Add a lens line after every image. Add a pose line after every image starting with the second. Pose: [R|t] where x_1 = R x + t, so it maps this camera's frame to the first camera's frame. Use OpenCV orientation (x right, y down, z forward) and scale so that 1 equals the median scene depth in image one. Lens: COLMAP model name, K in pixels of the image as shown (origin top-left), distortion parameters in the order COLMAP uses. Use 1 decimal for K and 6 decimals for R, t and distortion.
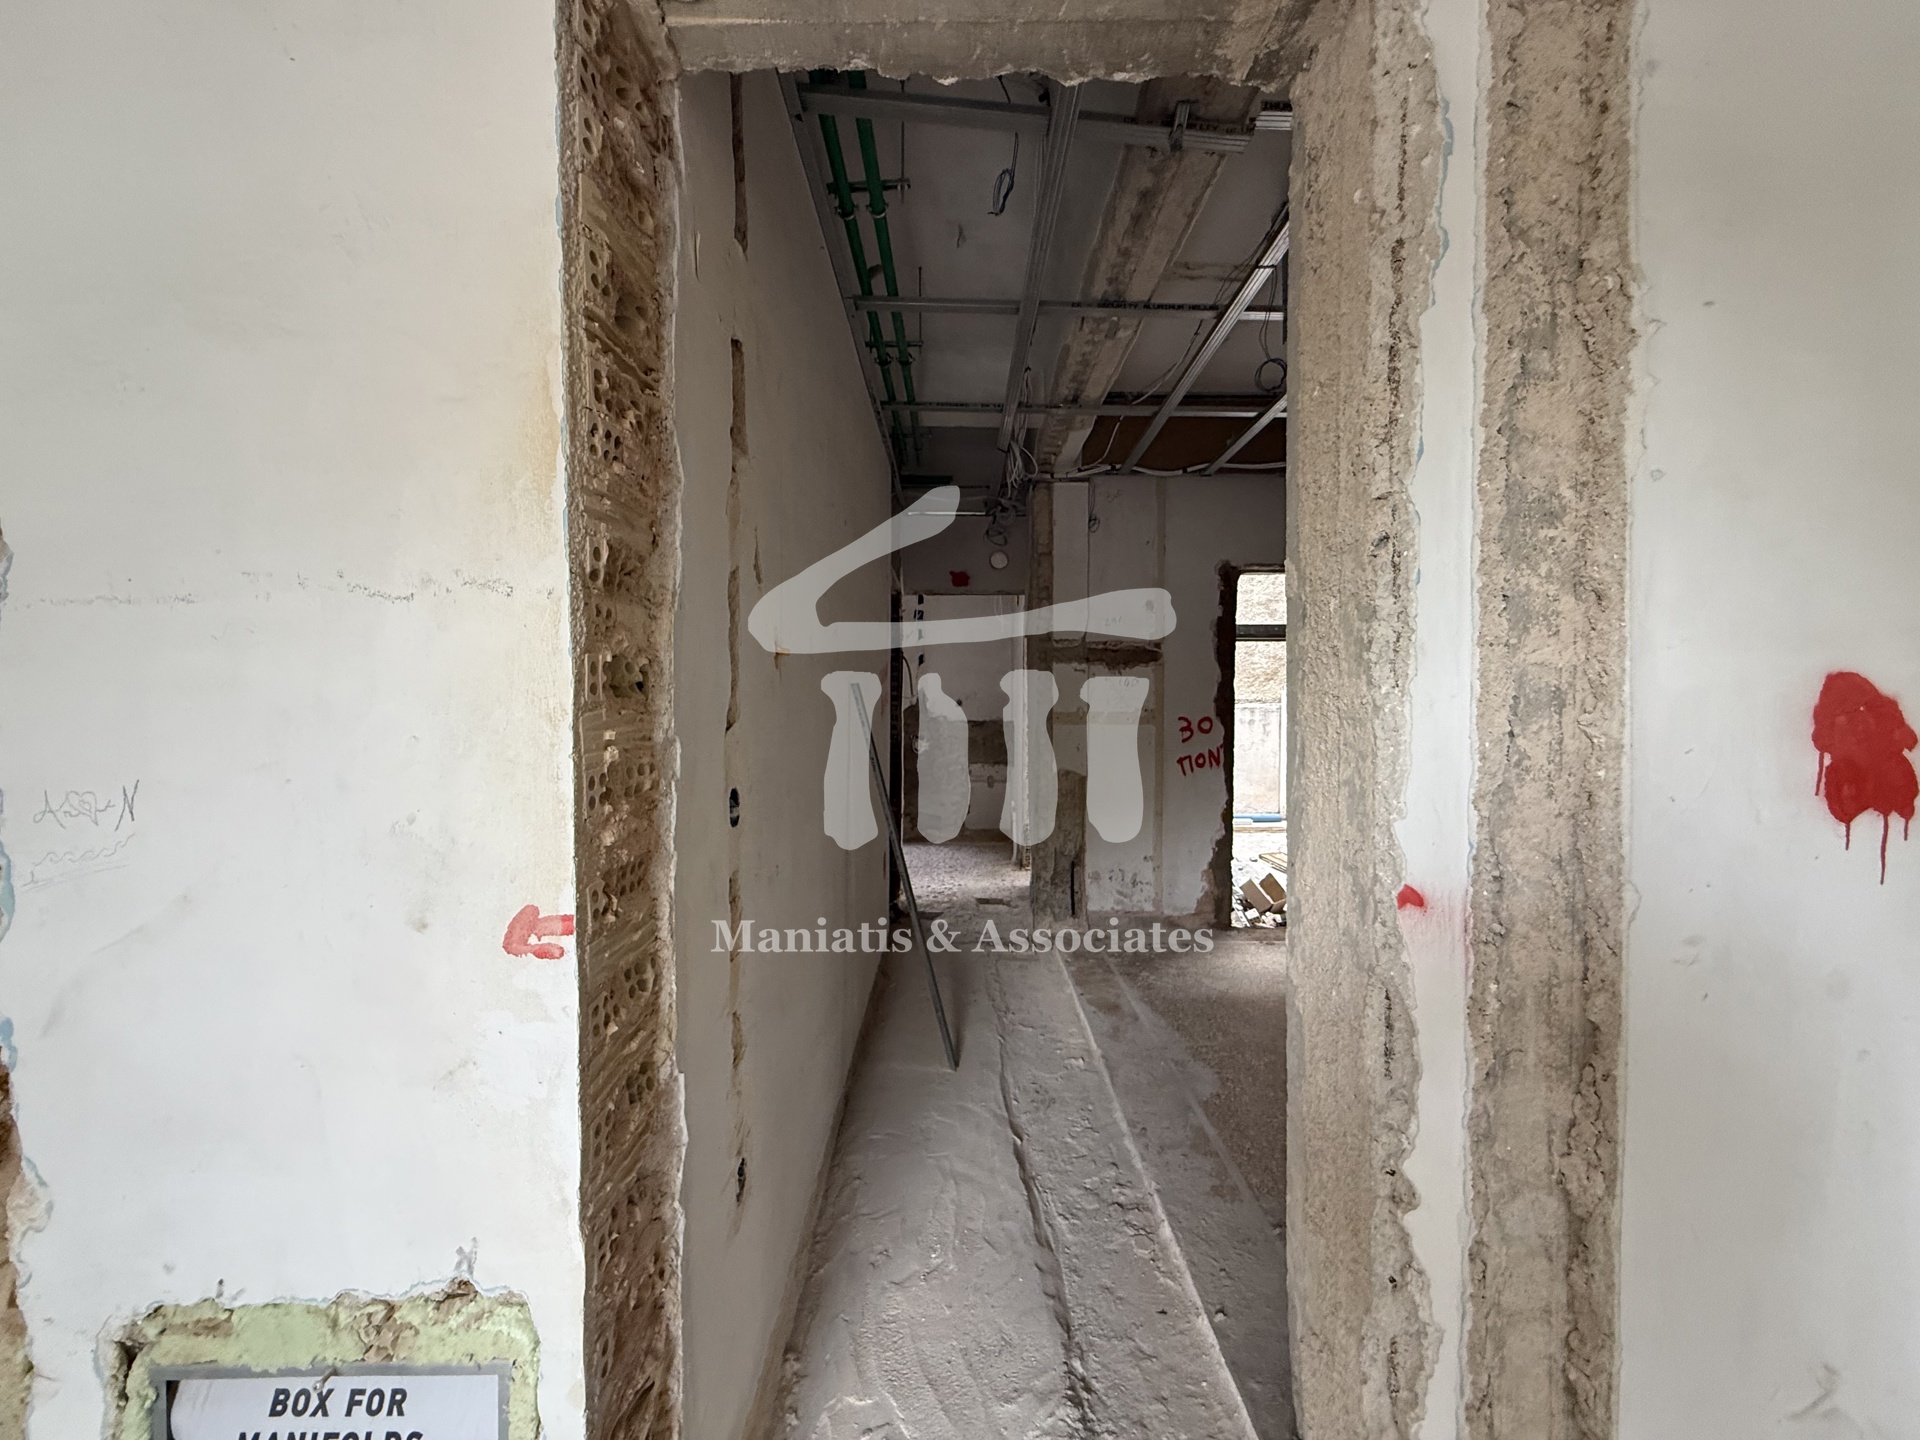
lens RADIAL K [[766.1, 0, 954.8], [0, 766.1, 718.4], [0, 0, 1]] dist [0.000011, 0.000122]
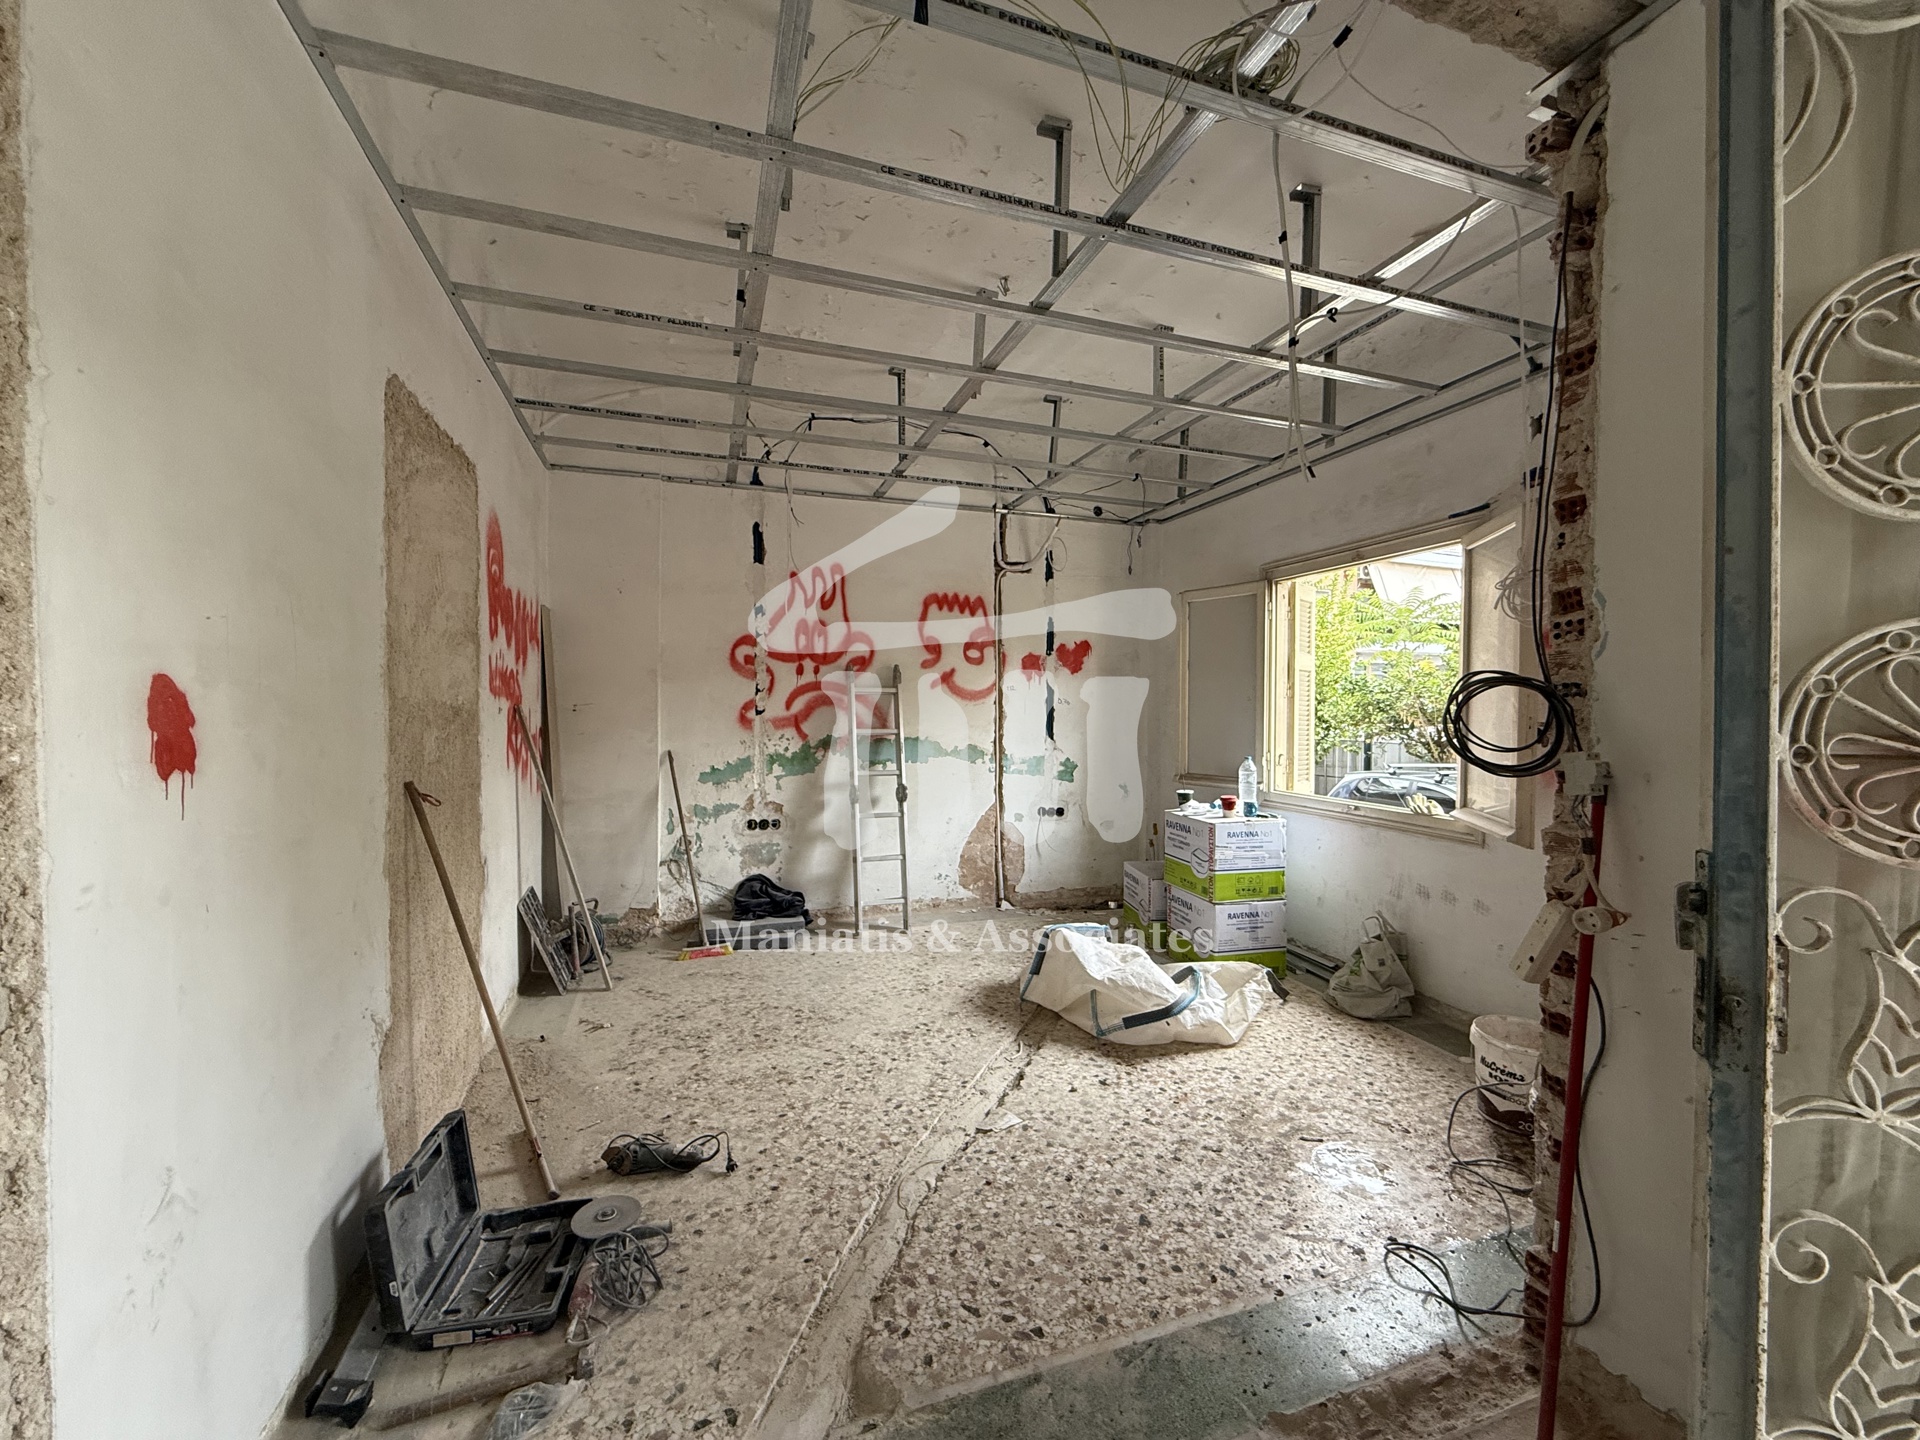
lens RADIAL K [[764.3, 0, 954.3], [0, 764.3, 719.2], [0, 0, 1]] dist [0.000166, 0.000099]
pose [[-0.314549, -0.024622, 0.948922, -0.547851], [0.005821, 0.999595, 0.027866, -0.007010], [-0.949223, 0.014289, -0.314278, 0.053280]]
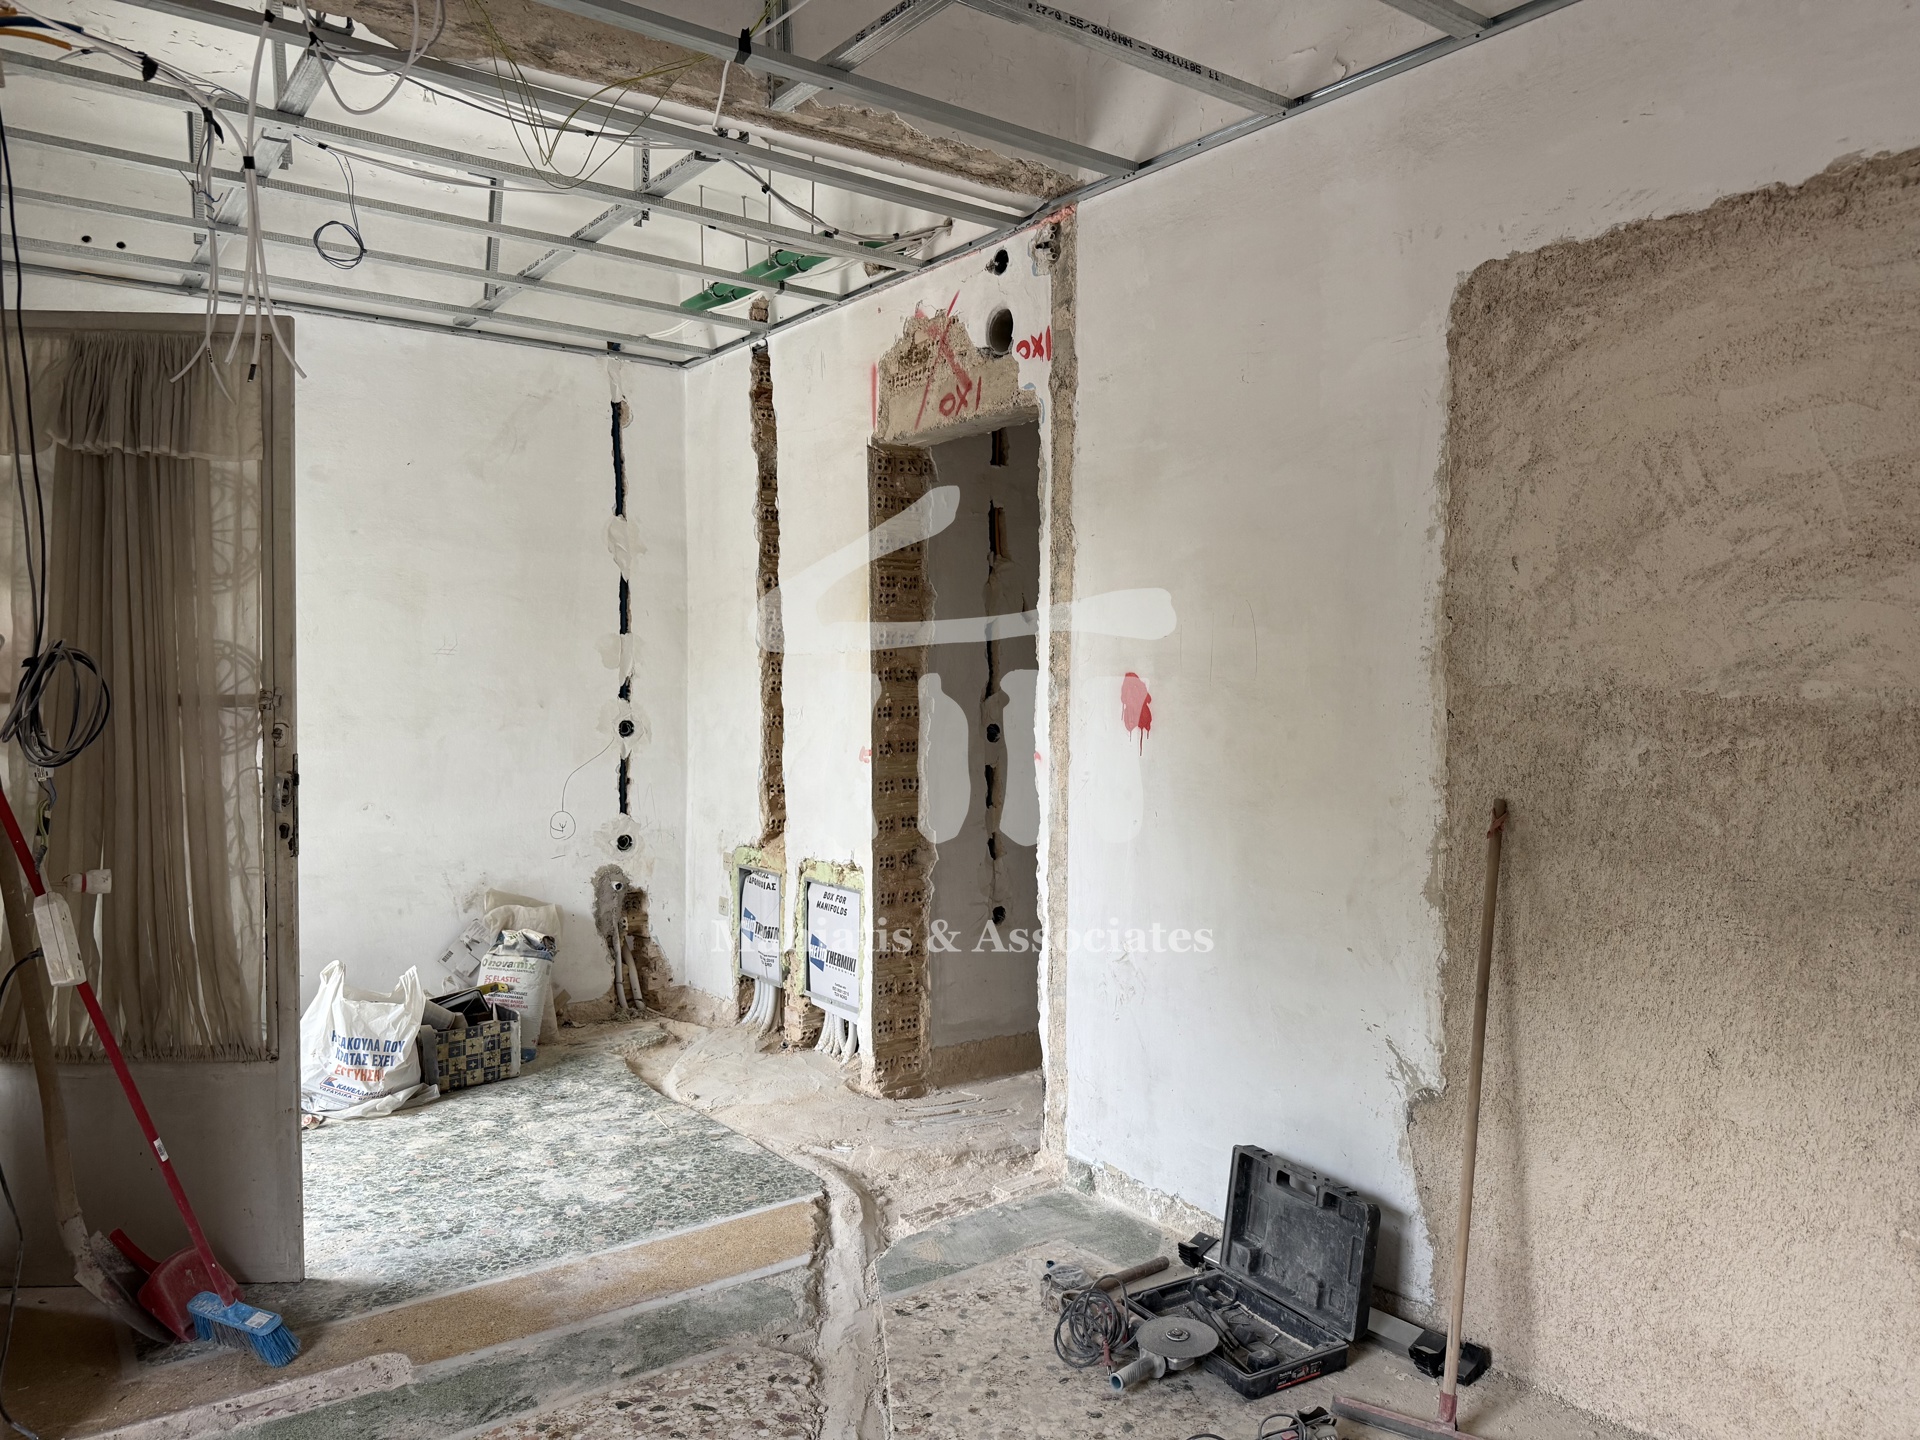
lens RADIAL K [[1350.6, 0, 969.1], [0, 1350.6, 710.3], [0, 0, 1]] dist [0.064552, -0.104625]
pose [[0.599861, 0.017743, -0.799908, 3.674694], [-0.013094, 0.999838, 0.012358, 0.012493], [0.799997, 0.003061, 0.599996, -1.782195]]
